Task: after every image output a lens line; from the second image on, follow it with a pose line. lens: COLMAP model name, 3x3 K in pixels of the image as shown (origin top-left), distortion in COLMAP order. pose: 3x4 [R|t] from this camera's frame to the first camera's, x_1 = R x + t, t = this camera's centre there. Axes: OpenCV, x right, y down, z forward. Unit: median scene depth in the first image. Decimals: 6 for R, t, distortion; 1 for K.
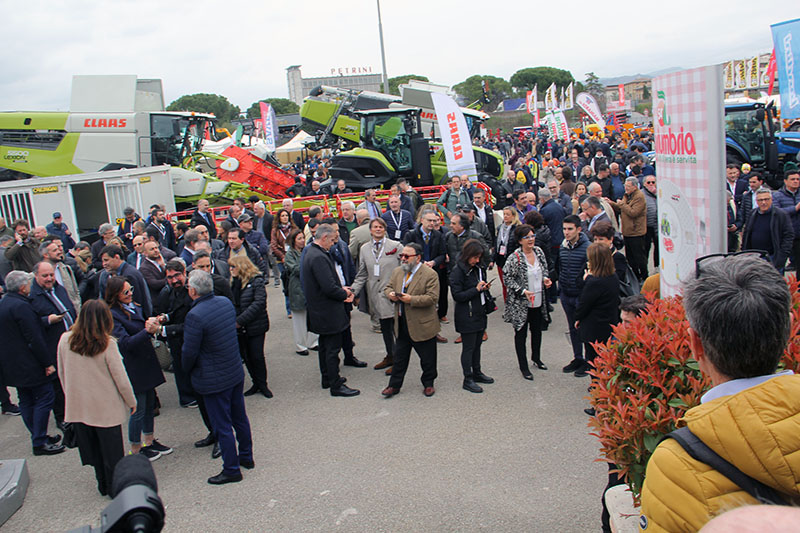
lens RADIAL K [[667.2, 0, 398.1], [0, 667.2, 266.7], [0, 0, 1]] dist [-0.187263, 0.173415]
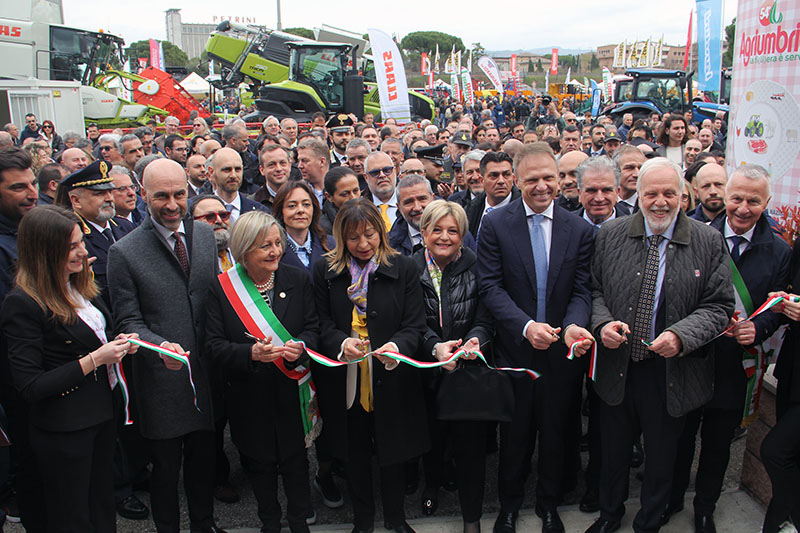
lens RADIAL K [[668.7, 0, 401.0], [0, 668.7, 269.4], [0, 0, 1]] dist [-0.187122, 0.163670]
pose [[0.979850, 0.037686, 0.196147, -0.075547], [-0.049400, 0.997254, 0.055172, 0.031078], [-0.193530, -0.063750, 0.979021, 0.028274]]
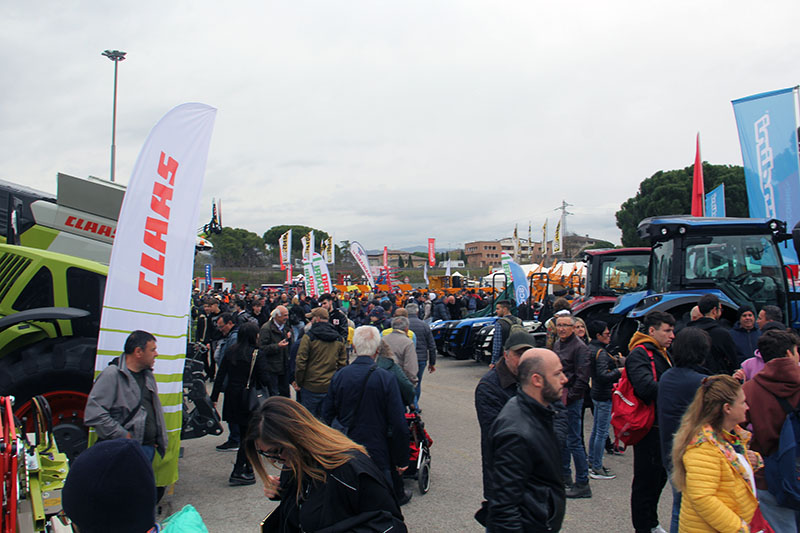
lens RADIAL K [[667.2, 0, 398.1], [0, 667.2, 266.7], [0, 0, 1]] dist [-0.187263, 0.173415]
pose [[0.929808, 0.099301, 0.354397, 0.135670], [-0.009607, 0.969135, -0.246343, -0.098194], [-0.367921, 0.225647, 0.902063, 0.637549]]
